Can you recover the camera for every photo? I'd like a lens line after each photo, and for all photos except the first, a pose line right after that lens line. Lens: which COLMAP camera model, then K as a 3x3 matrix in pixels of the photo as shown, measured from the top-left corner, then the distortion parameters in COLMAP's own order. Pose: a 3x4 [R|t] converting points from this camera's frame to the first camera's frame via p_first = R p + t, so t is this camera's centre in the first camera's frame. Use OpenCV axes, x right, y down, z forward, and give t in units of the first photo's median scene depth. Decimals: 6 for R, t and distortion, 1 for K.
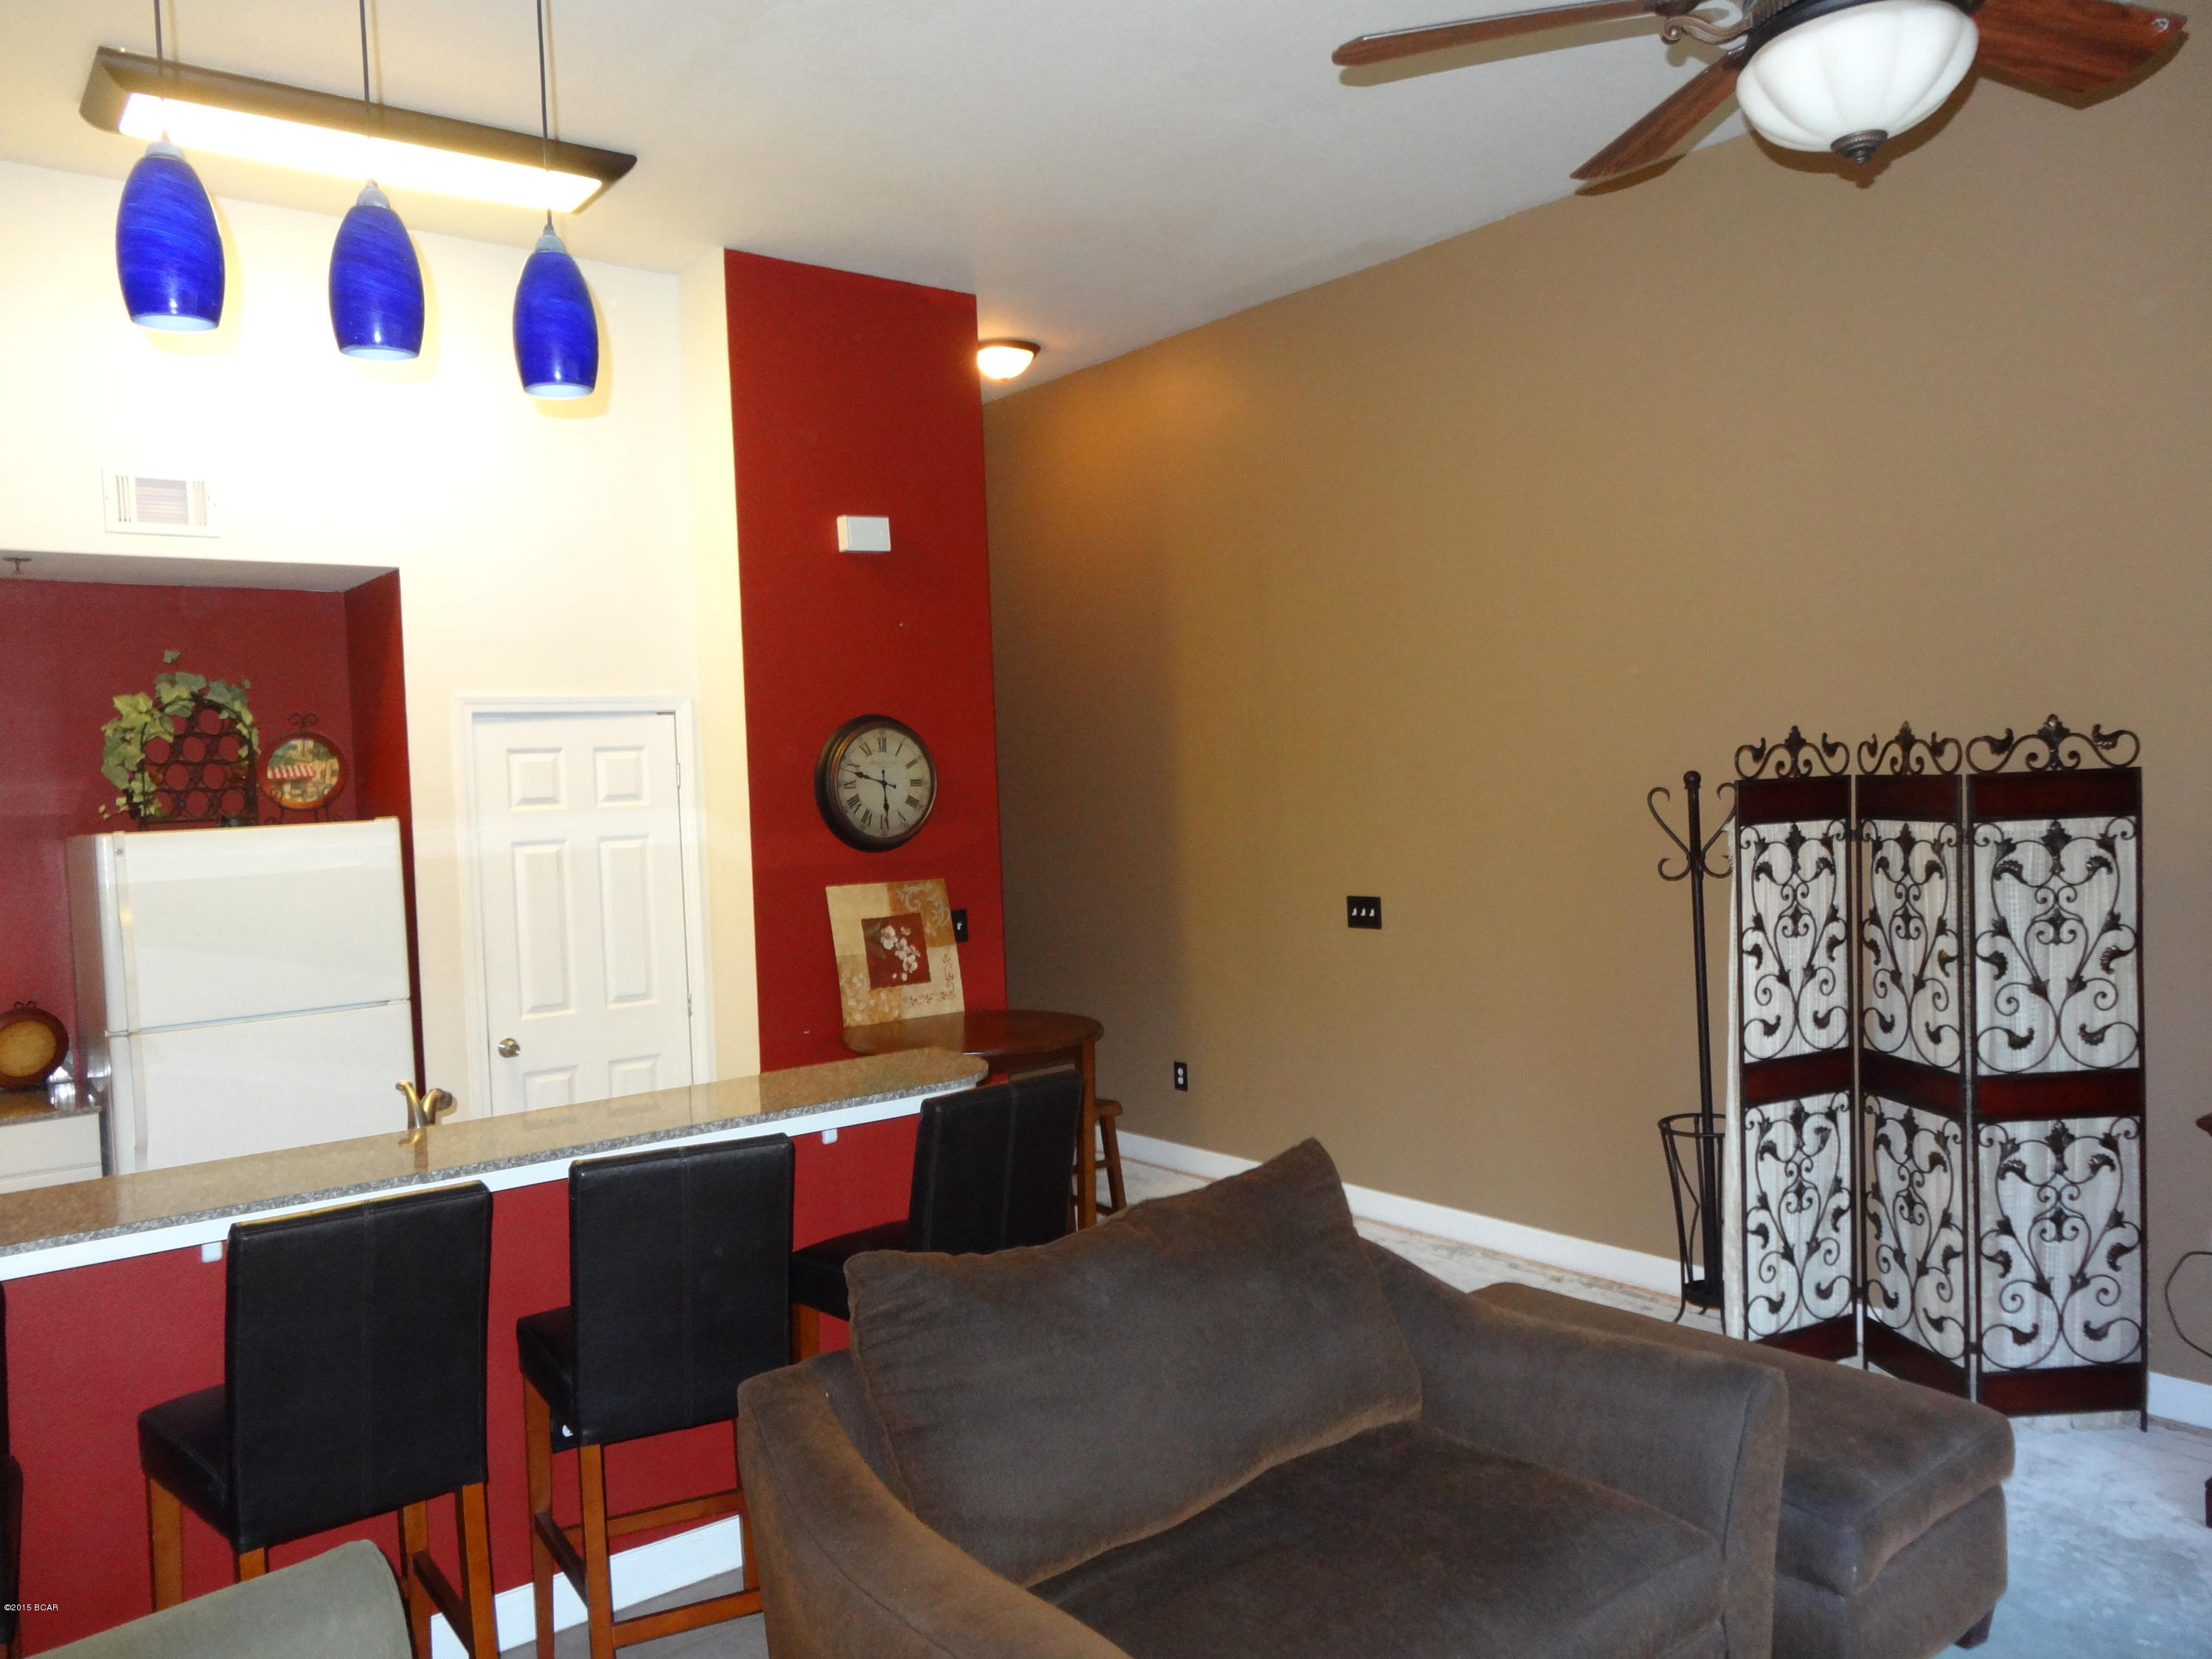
lens RADIAL K [[1632.5, 0, 1106.0], [0, 1632.5, 829.5], [0, 0, 1]] dist [0.000120, 0.001349]
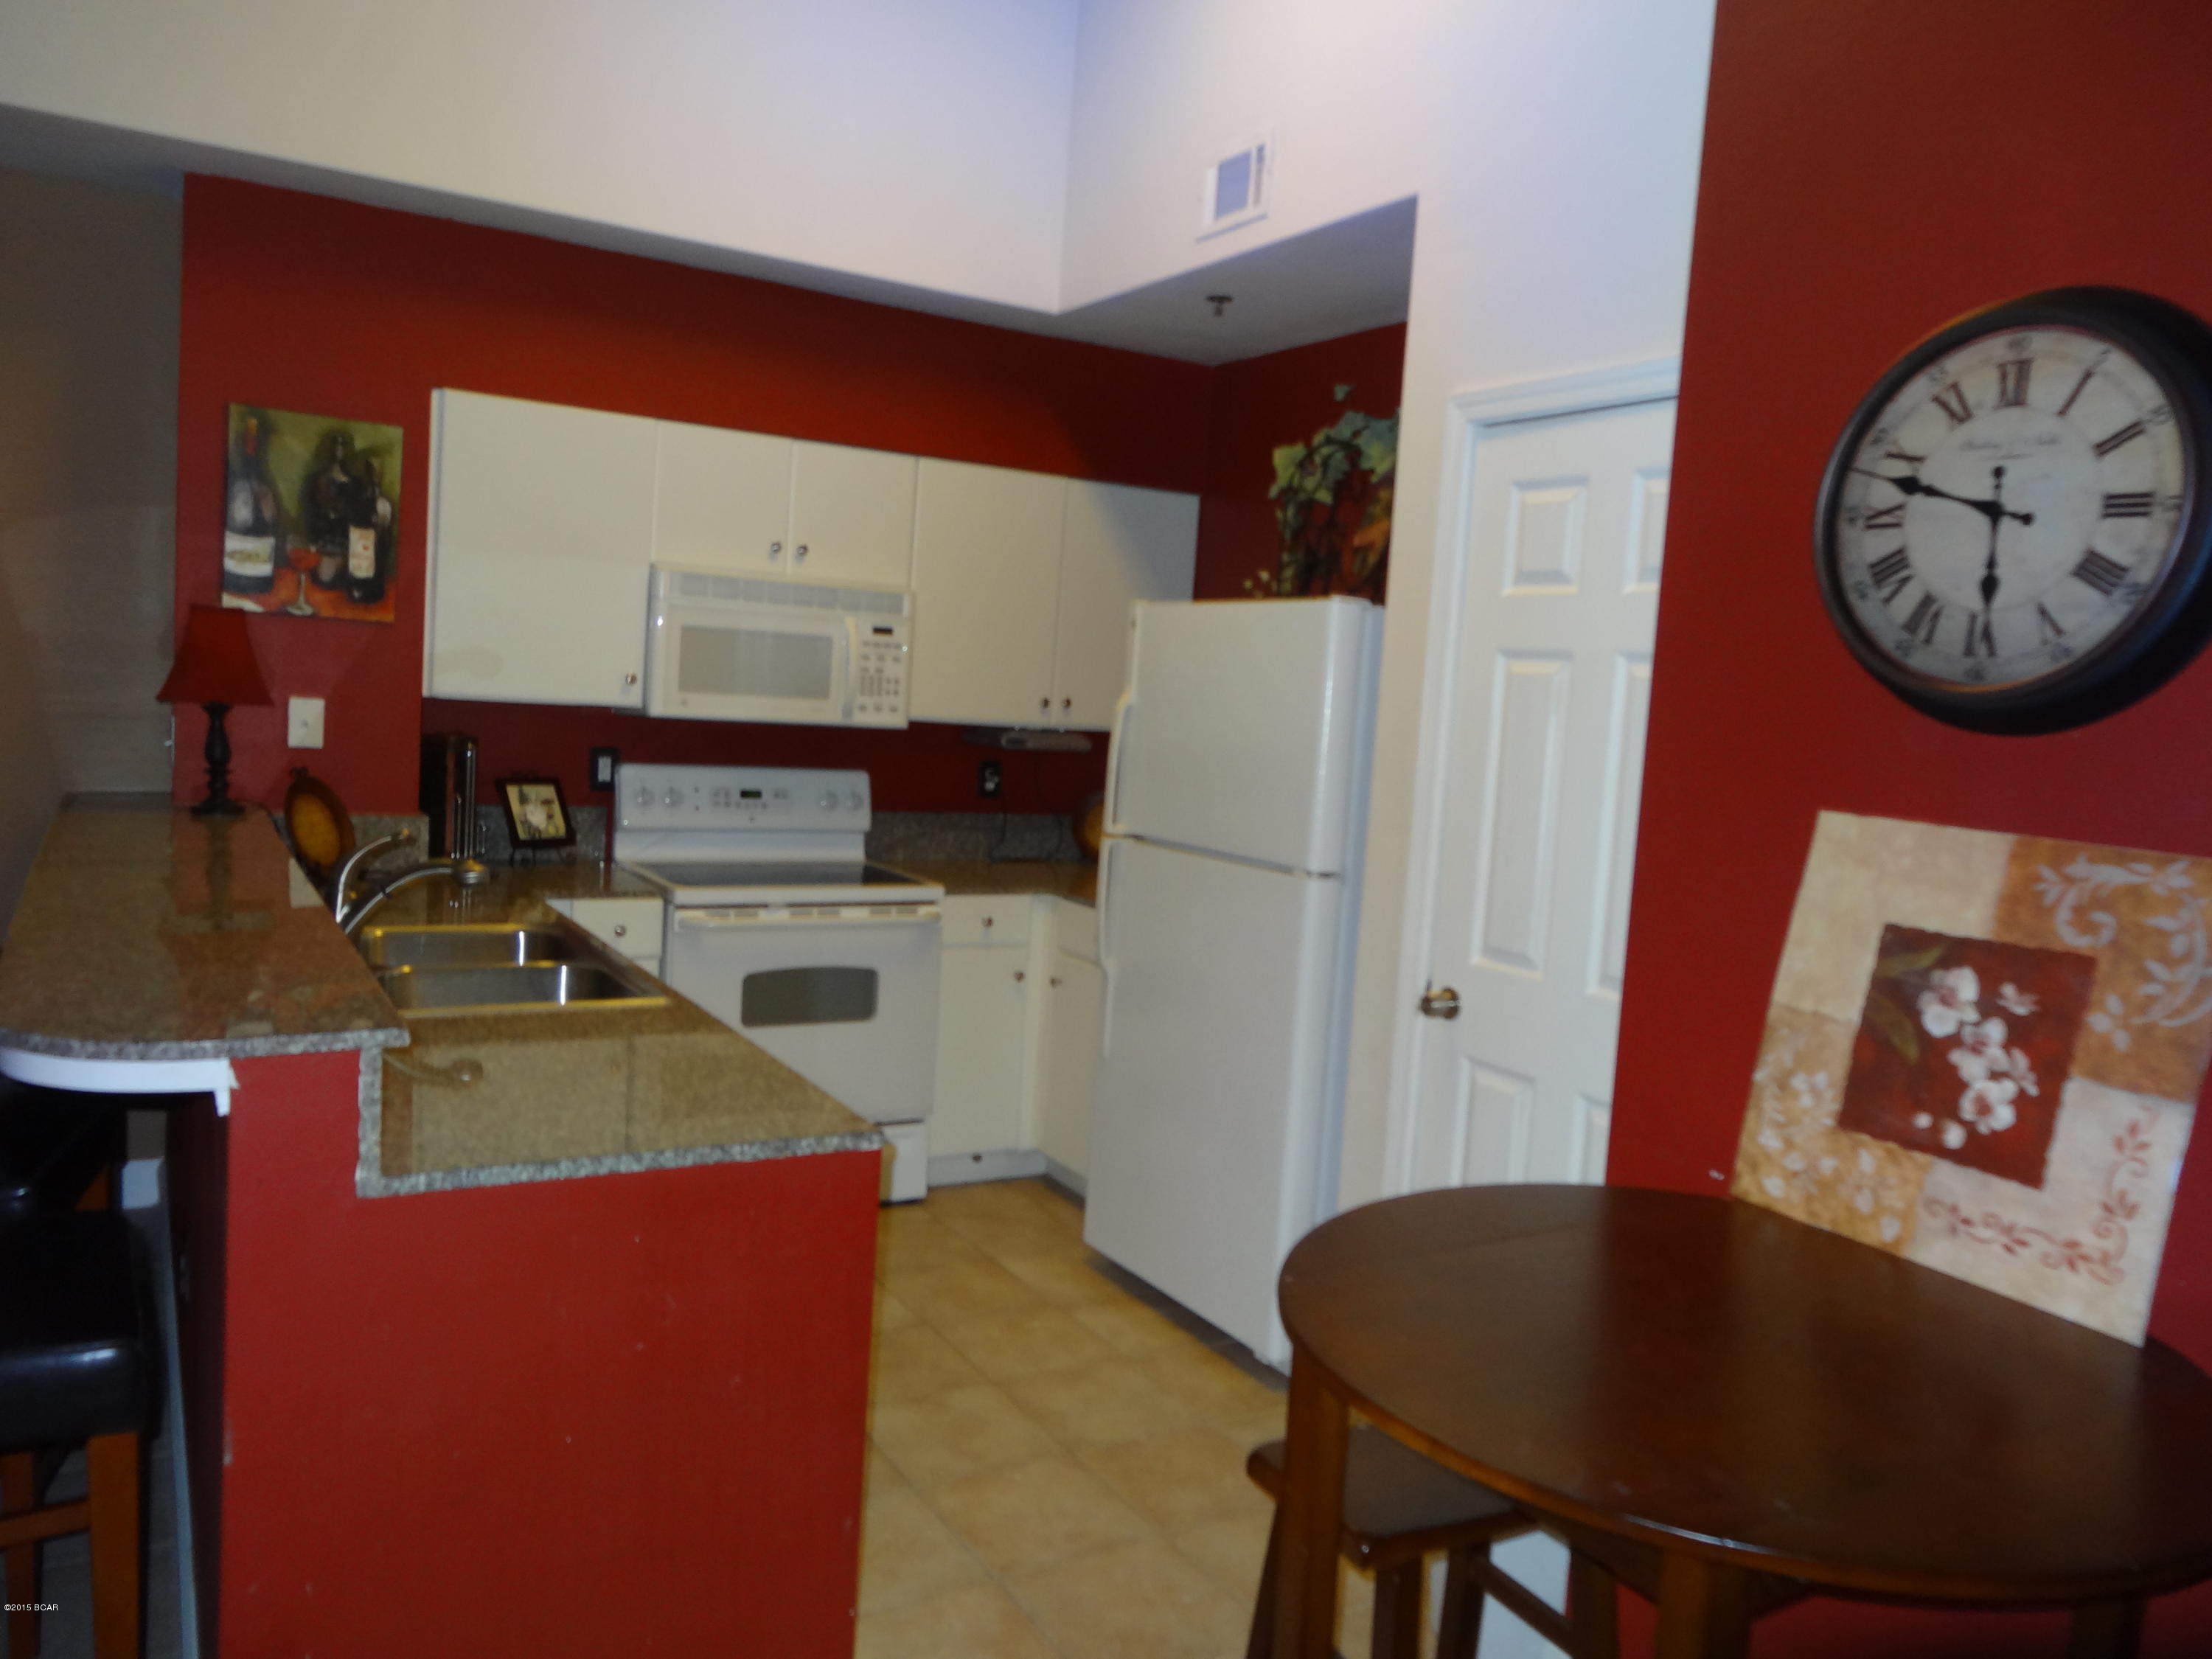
lens RADIAL K [[1632.5, 0, 1106.0], [0, 1632.5, 829.5], [0, 0, 1]] dist [0.000120, 0.001349]
pose [[-0.148728, 0.119671, -0.981610, 0.200643], [-0.088748, 0.987029, 0.133778, 0.005028], [0.984888, 0.107012, -0.136179, 0.878999]]
